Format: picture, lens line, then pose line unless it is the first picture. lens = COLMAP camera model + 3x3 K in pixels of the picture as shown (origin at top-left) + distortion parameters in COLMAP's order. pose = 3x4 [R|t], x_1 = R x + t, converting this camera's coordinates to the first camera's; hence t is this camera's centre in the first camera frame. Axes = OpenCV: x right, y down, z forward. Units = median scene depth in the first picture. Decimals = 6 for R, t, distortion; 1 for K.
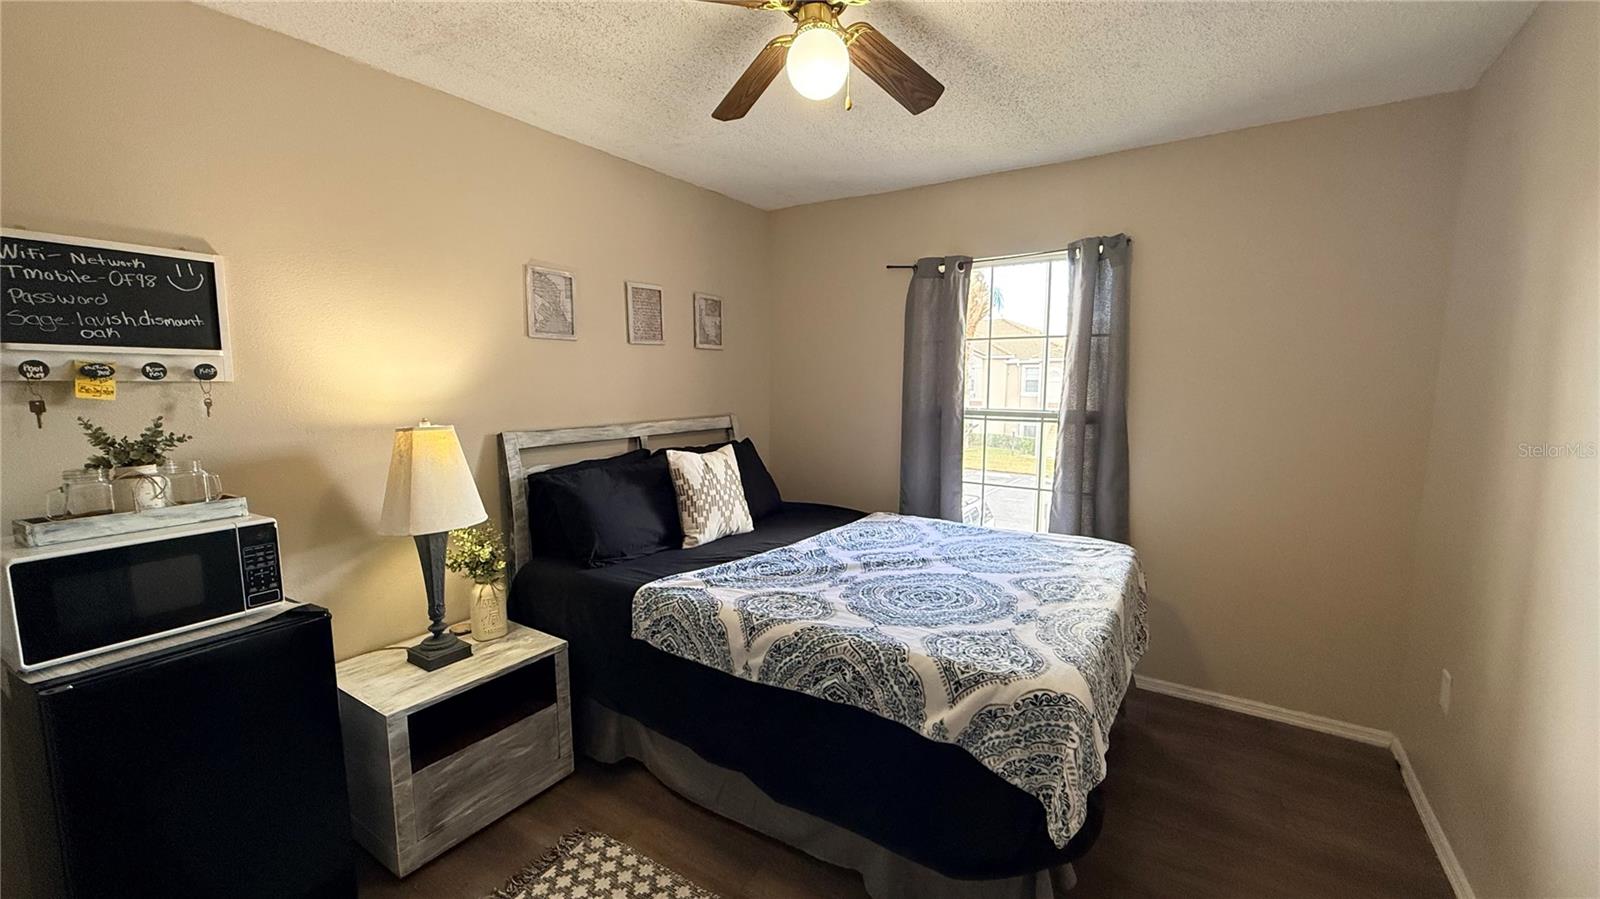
lens RADIAL K [[636.7, 0, 797.5], [0, 636.7, 450.0], [0, 0, 1]] dist [-0.001343, -0.000144]
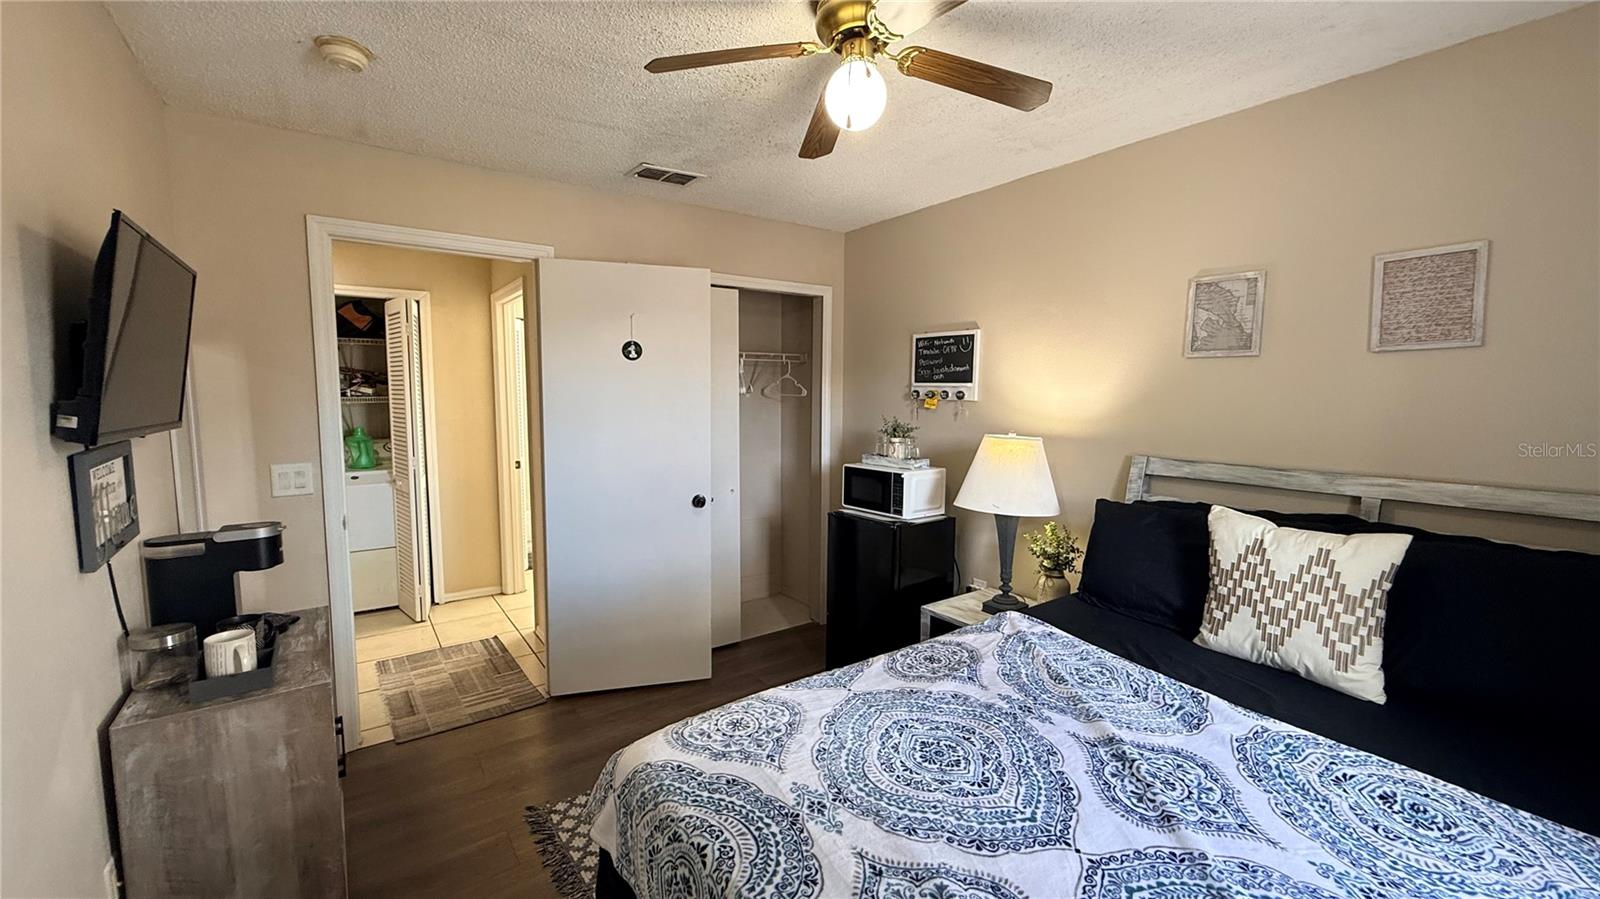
lens RADIAL K [[636.7, 0, 797.5], [0, 636.7, 450.0], [0, 0, 1]] dist [-0.001343, -0.000144]
pose [[-0.356357, 0.084340, -0.930536, 0.646530], [-0.109913, 0.985219, 0.131388, -0.106190], [0.927863, 0.149099, -0.341819, 0.821586]]
